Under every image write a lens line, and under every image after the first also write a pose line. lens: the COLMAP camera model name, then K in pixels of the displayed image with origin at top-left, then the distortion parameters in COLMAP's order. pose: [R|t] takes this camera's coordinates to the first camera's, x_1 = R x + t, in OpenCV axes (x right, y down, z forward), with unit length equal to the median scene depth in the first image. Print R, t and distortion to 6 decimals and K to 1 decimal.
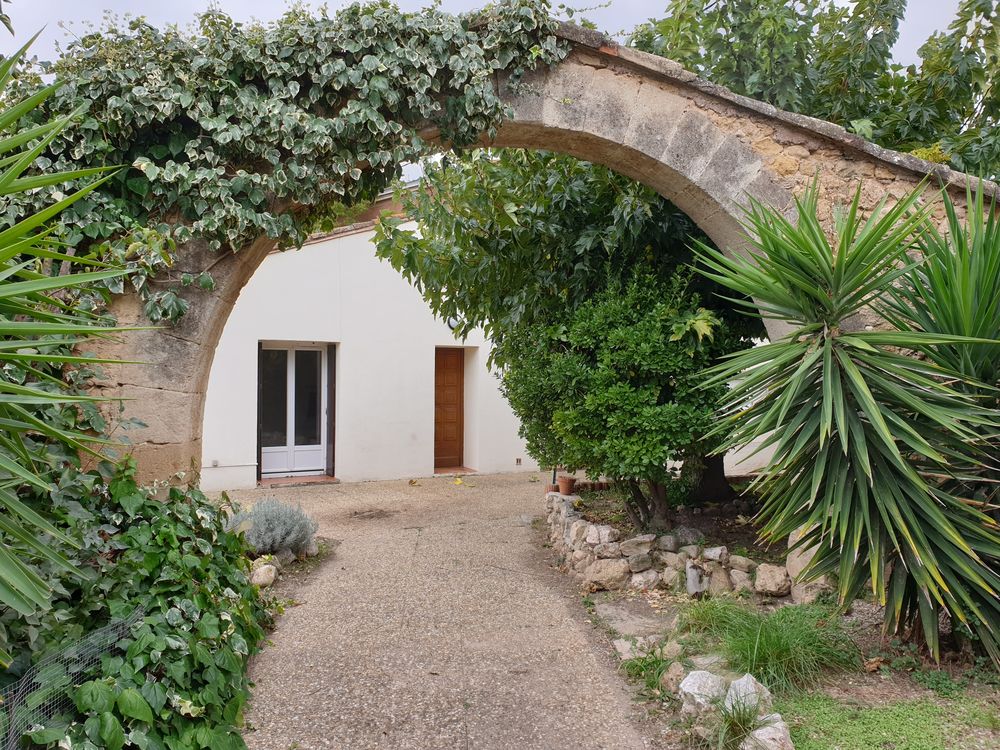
lens RADIAL K [[749.4, 0, 500.0], [0, 749.4, 375.0], [0, 0, 1]] dist [0.002997, -0.000112]
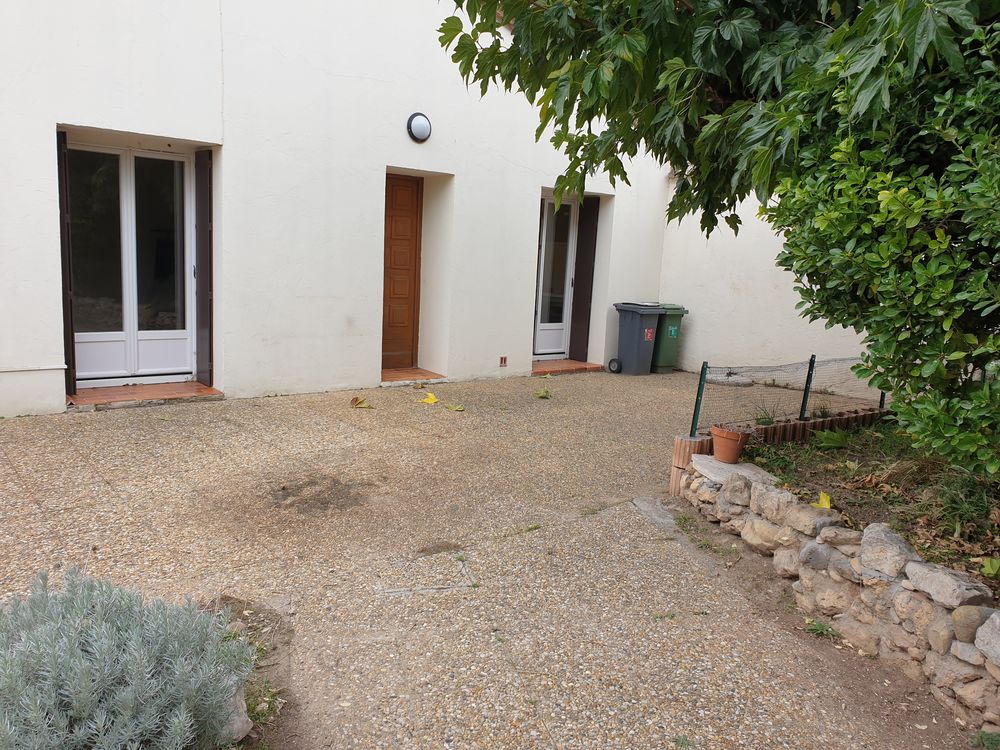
lens RADIAL K [[782.1, 0, 500.0], [0, 782.1, 375.0], [0, 0, 1]] dist [-0.006285, -0.003529]
pose [[0.983405, 0.019449, 0.180379, -0.110845], [-0.050046, 0.984743, 0.166666, 0.015630], [-0.174386, -0.172927, 0.969374, 0.375397]]
